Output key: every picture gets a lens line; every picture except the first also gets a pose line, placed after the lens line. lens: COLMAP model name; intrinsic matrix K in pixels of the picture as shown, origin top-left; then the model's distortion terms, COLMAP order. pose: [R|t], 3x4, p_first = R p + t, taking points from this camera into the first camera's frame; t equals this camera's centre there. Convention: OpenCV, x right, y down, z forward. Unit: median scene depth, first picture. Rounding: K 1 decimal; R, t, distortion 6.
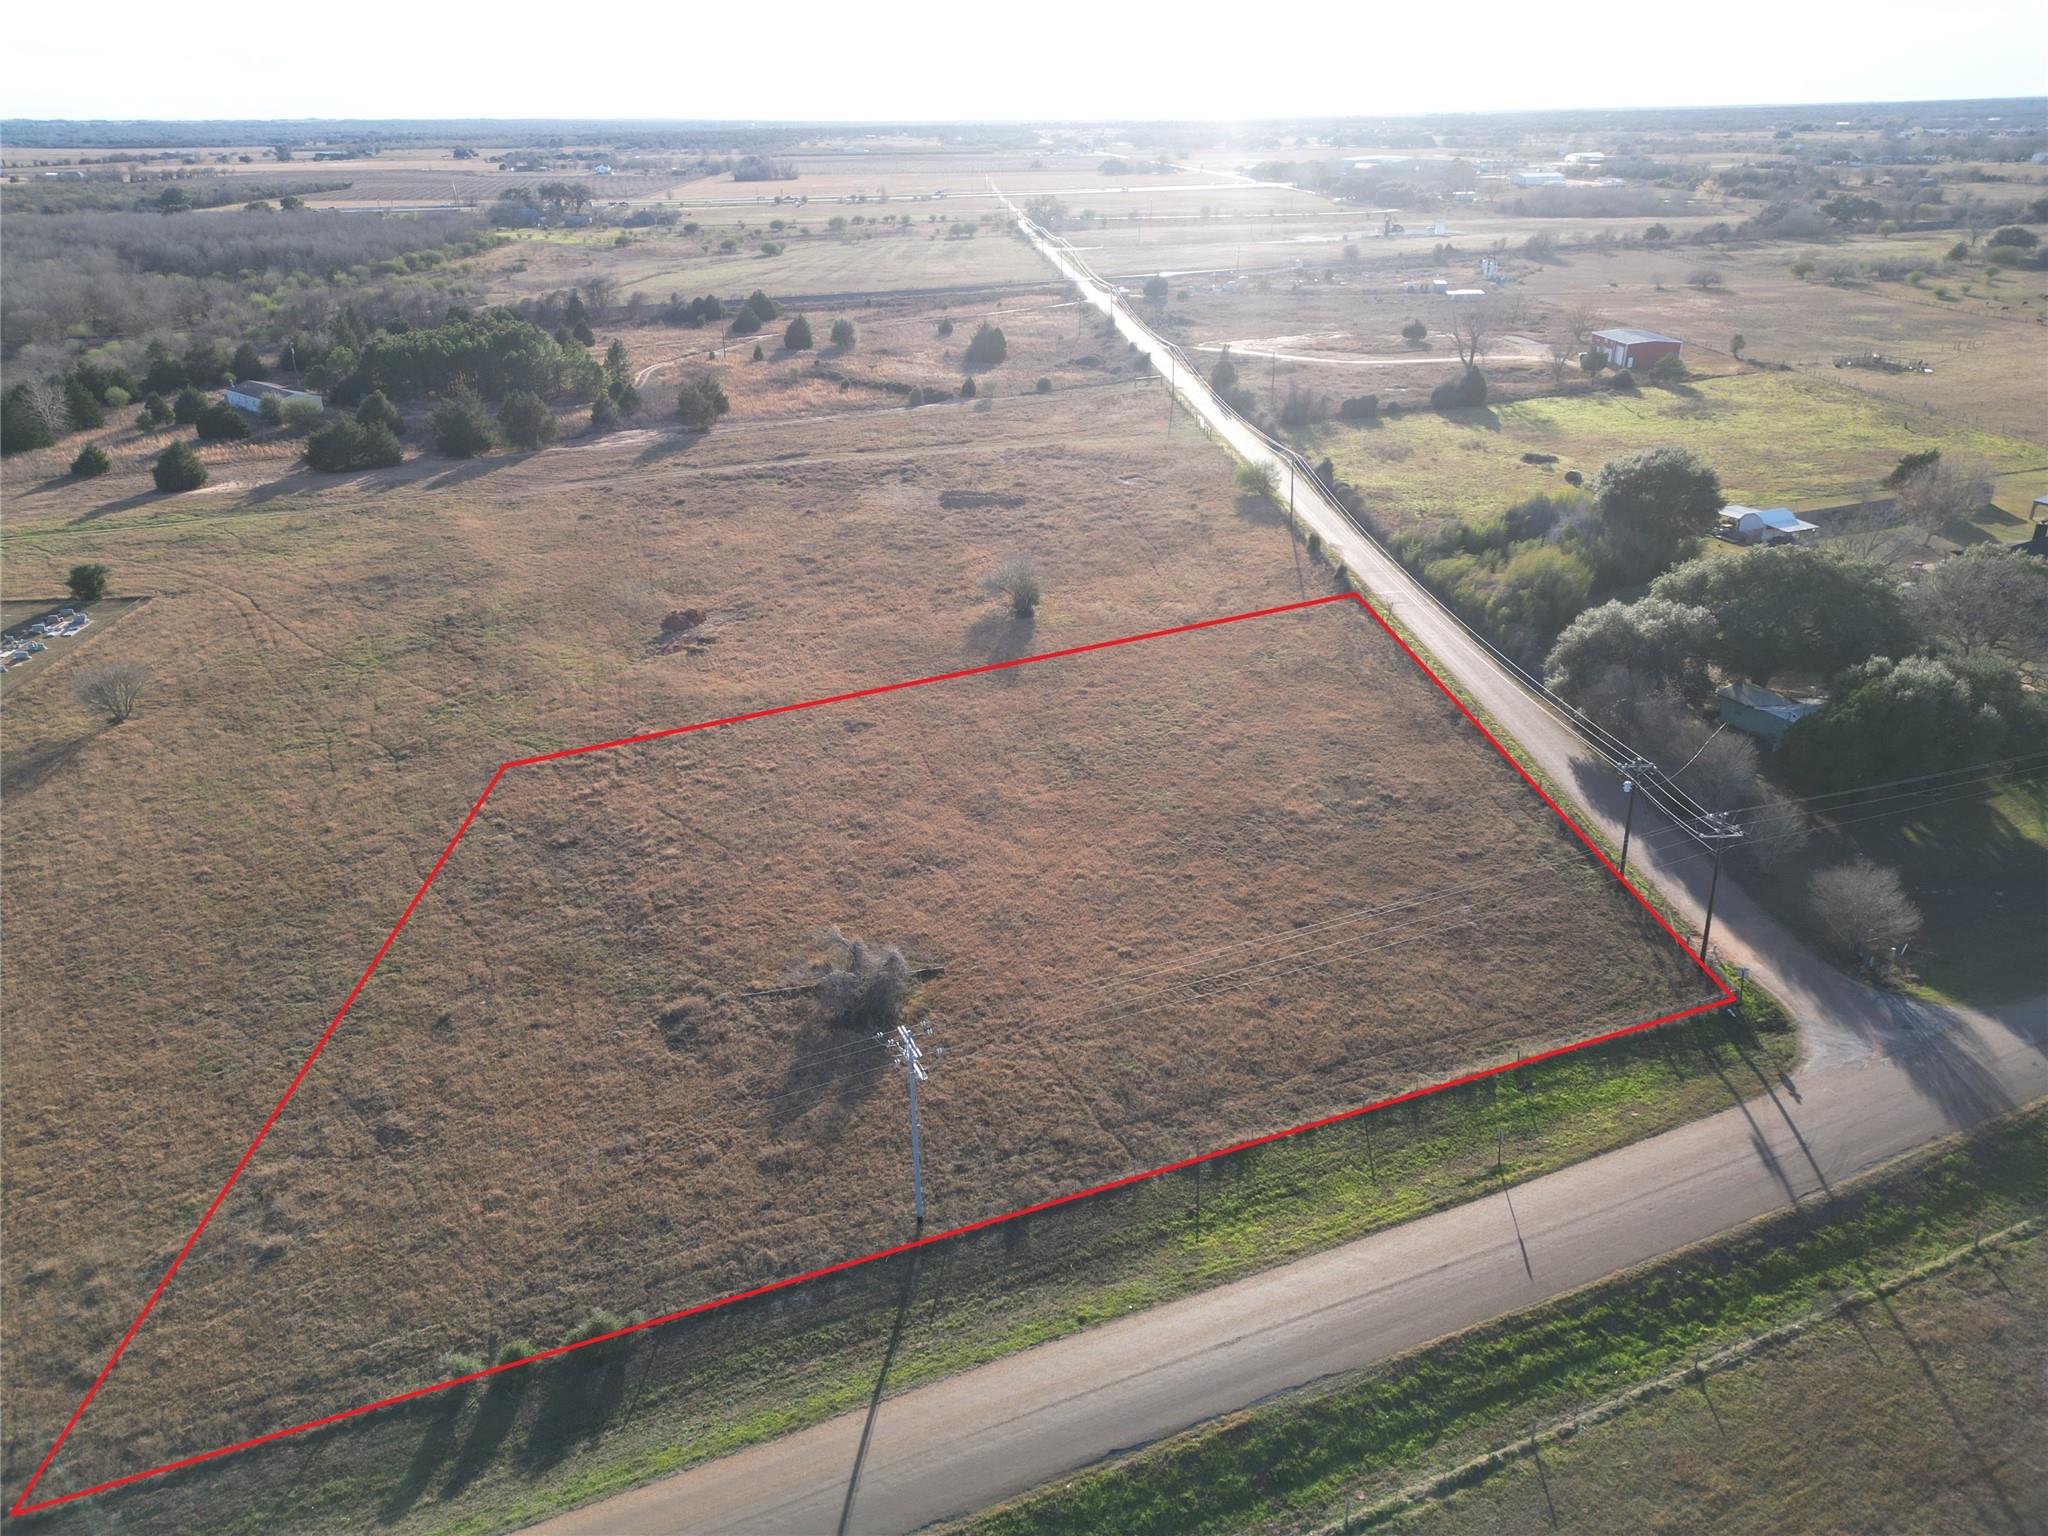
lens RADIAL K [[1417.8, 0, 1025.7], [0, 1417.8, 773.9], [0, 0, 1]] dist [0.077014, -0.075784]
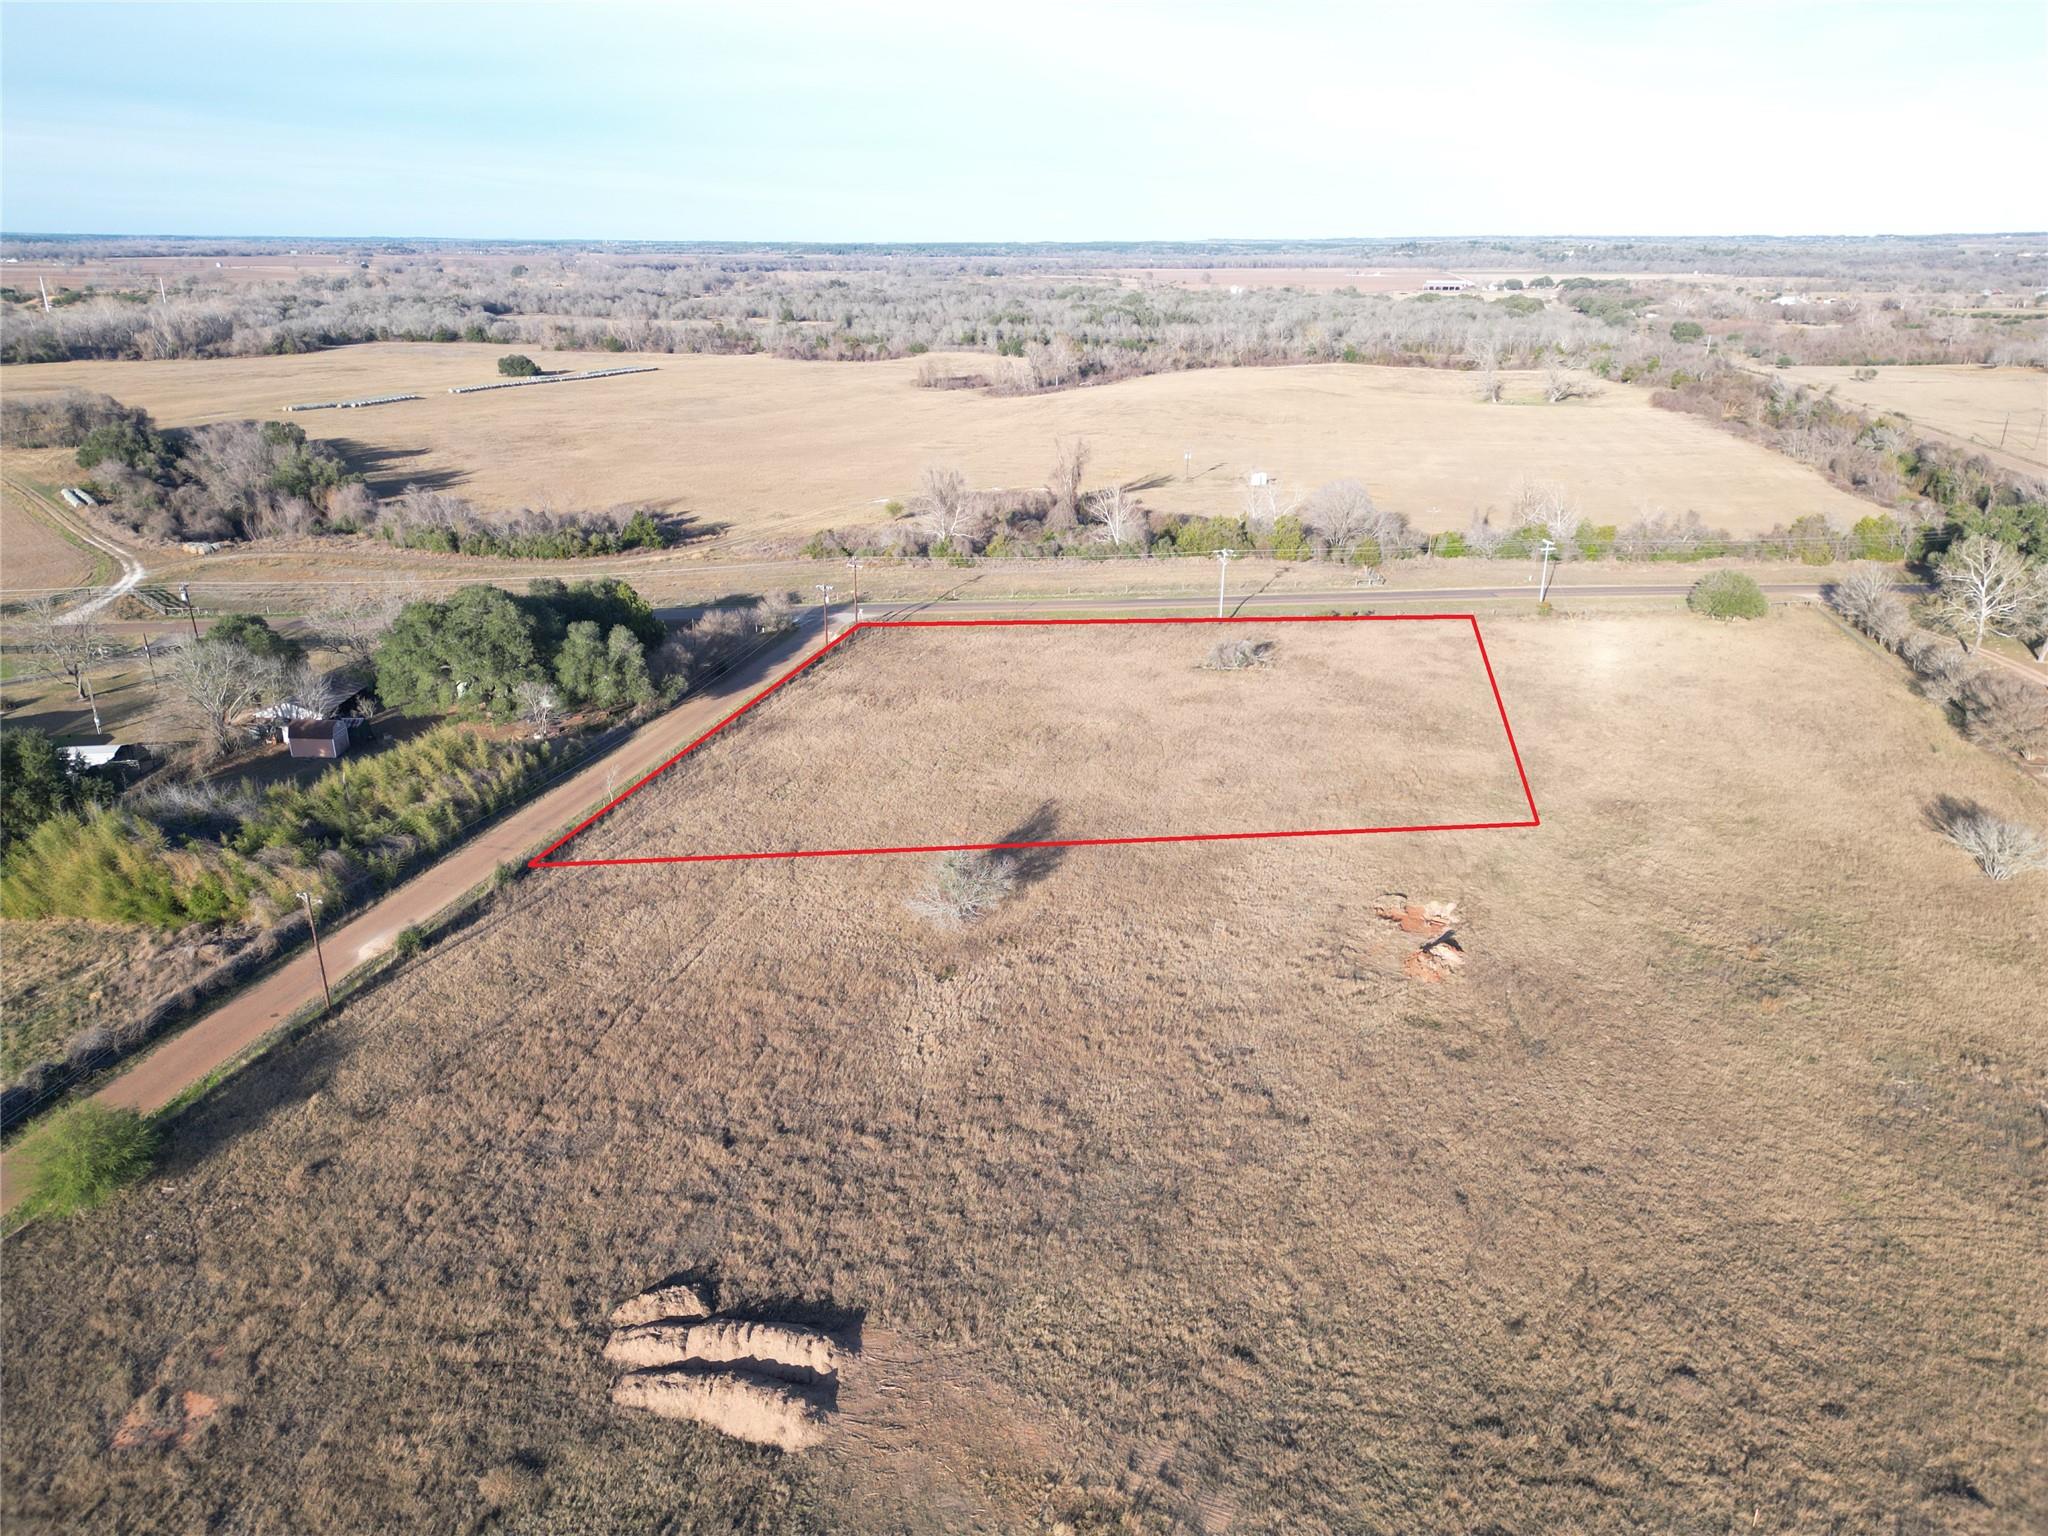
lens RADIAL K [[1402.8, 0, 1019.9], [0, 1402.8, 815.7], [0, 0, 1]] dist [0.065772, -0.058142]
pose [[-0.953924, -0.109118, 0.279503, -0.223213], [0.128047, 0.694395, 0.708110, -0.638509], [-0.271353, 0.711273, -0.648428, 1.386617]]
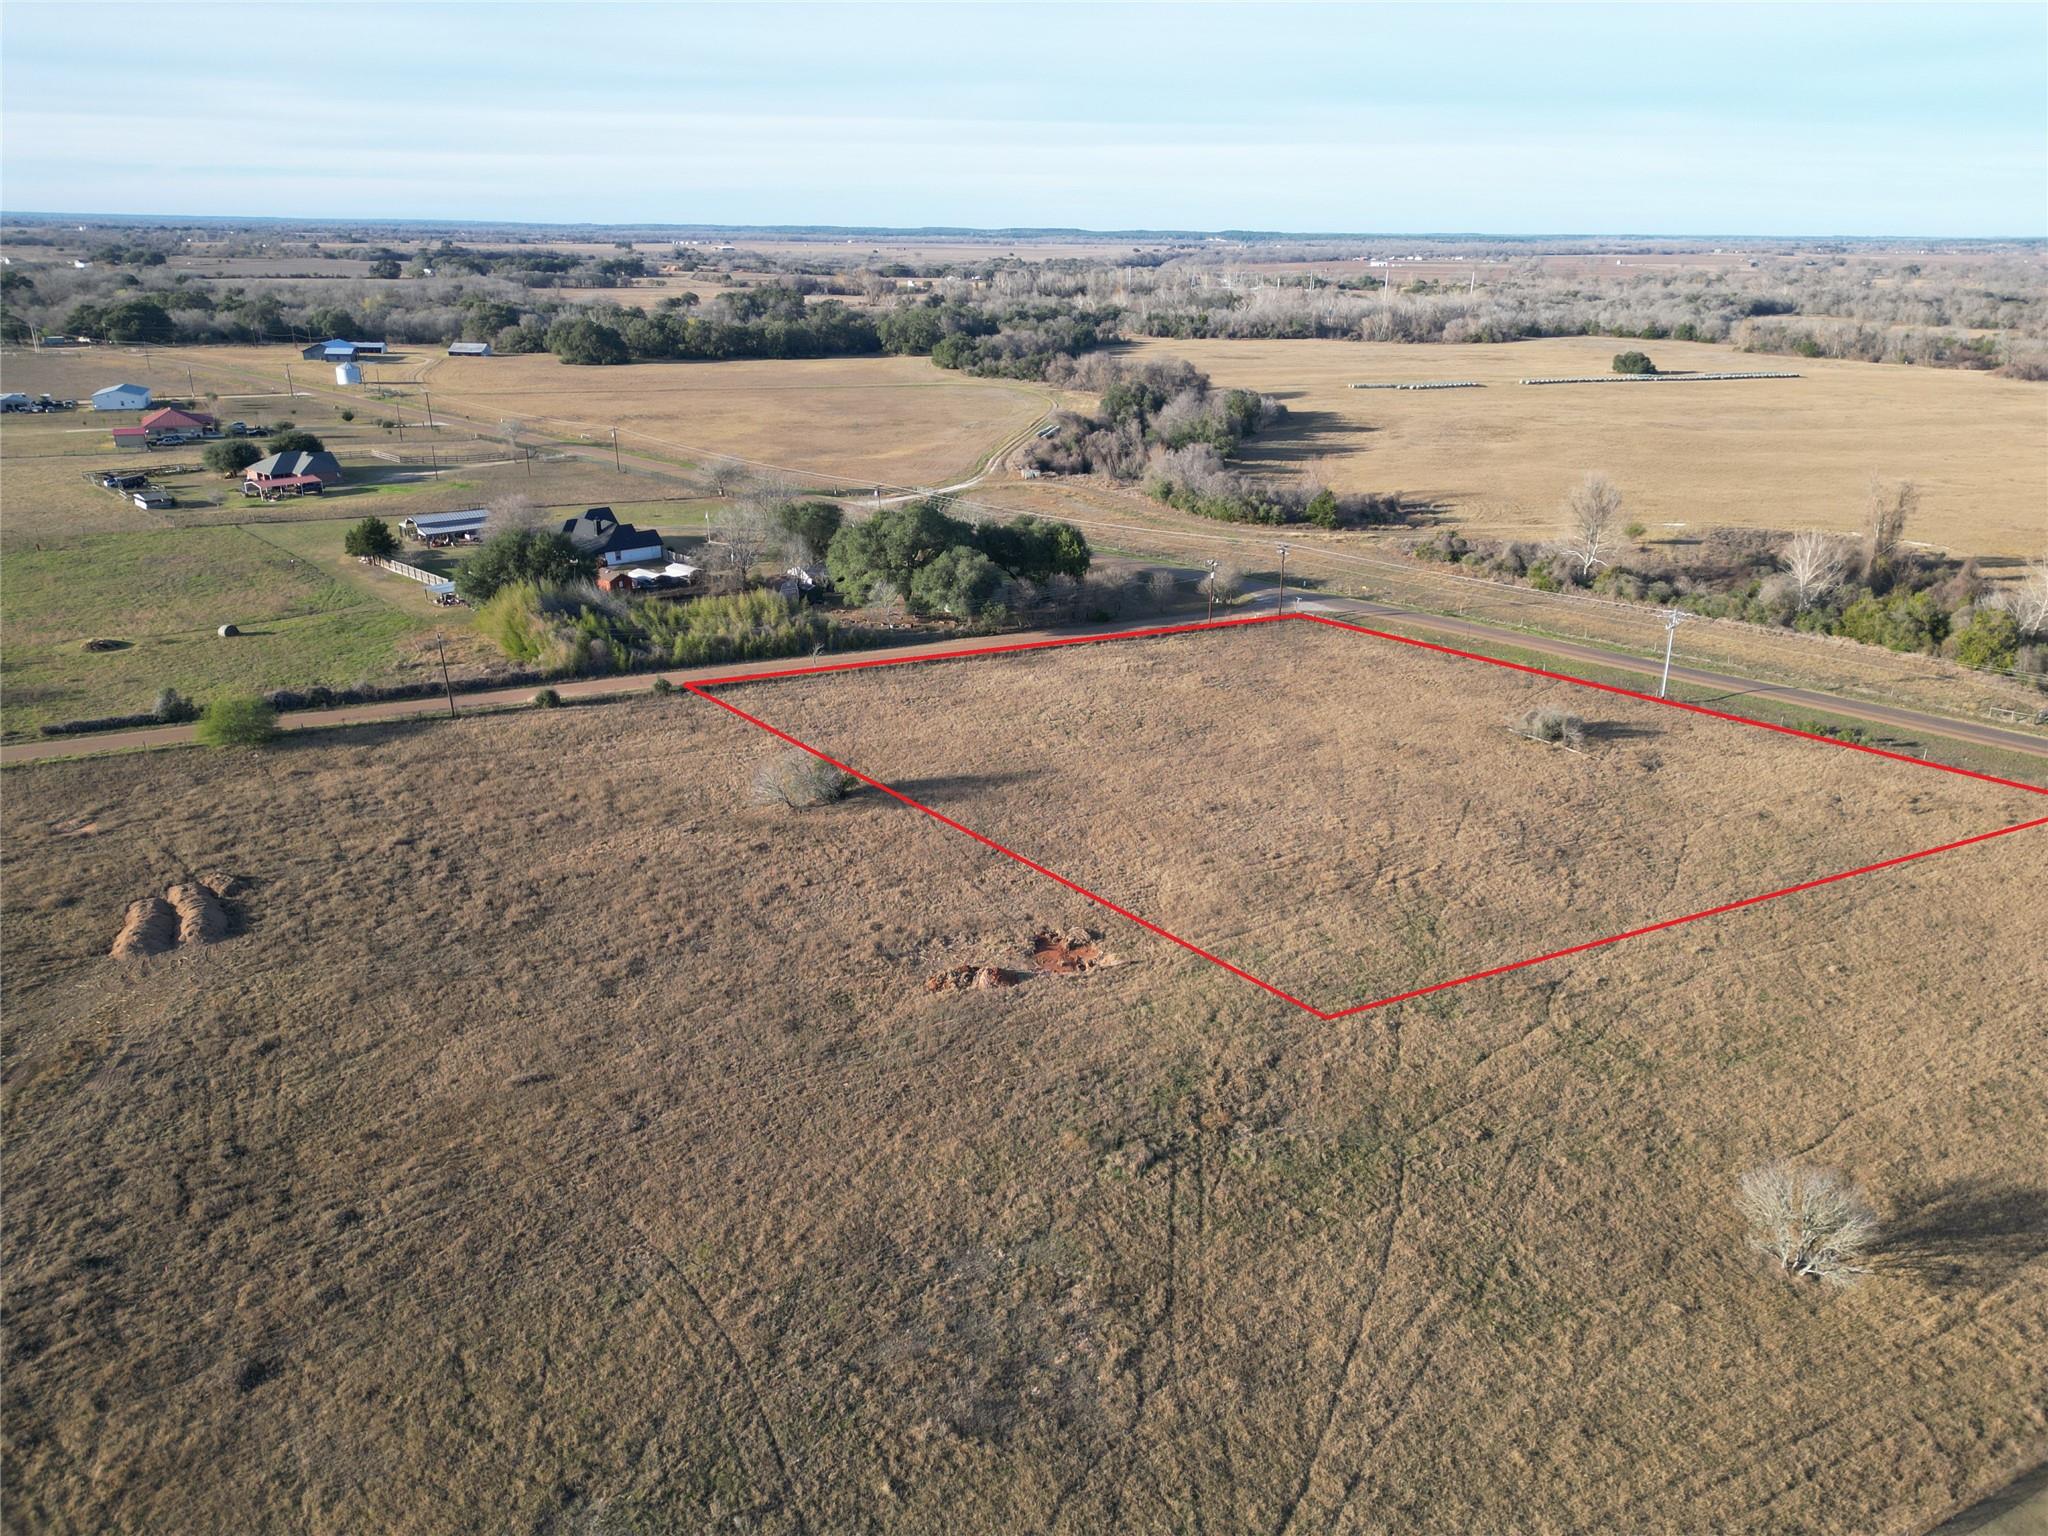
lens RADIAL K [[1417.8, 0, 1025.7], [0, 1417.8, 773.9], [0, 0, 1]] dist [0.077014, -0.075784]
pose [[-0.372236, -0.326309, 0.868886, -0.755479], [0.379916, 0.800570, 0.463412, -0.460355], [-0.846820, 0.502602, -0.174031, 1.004073]]
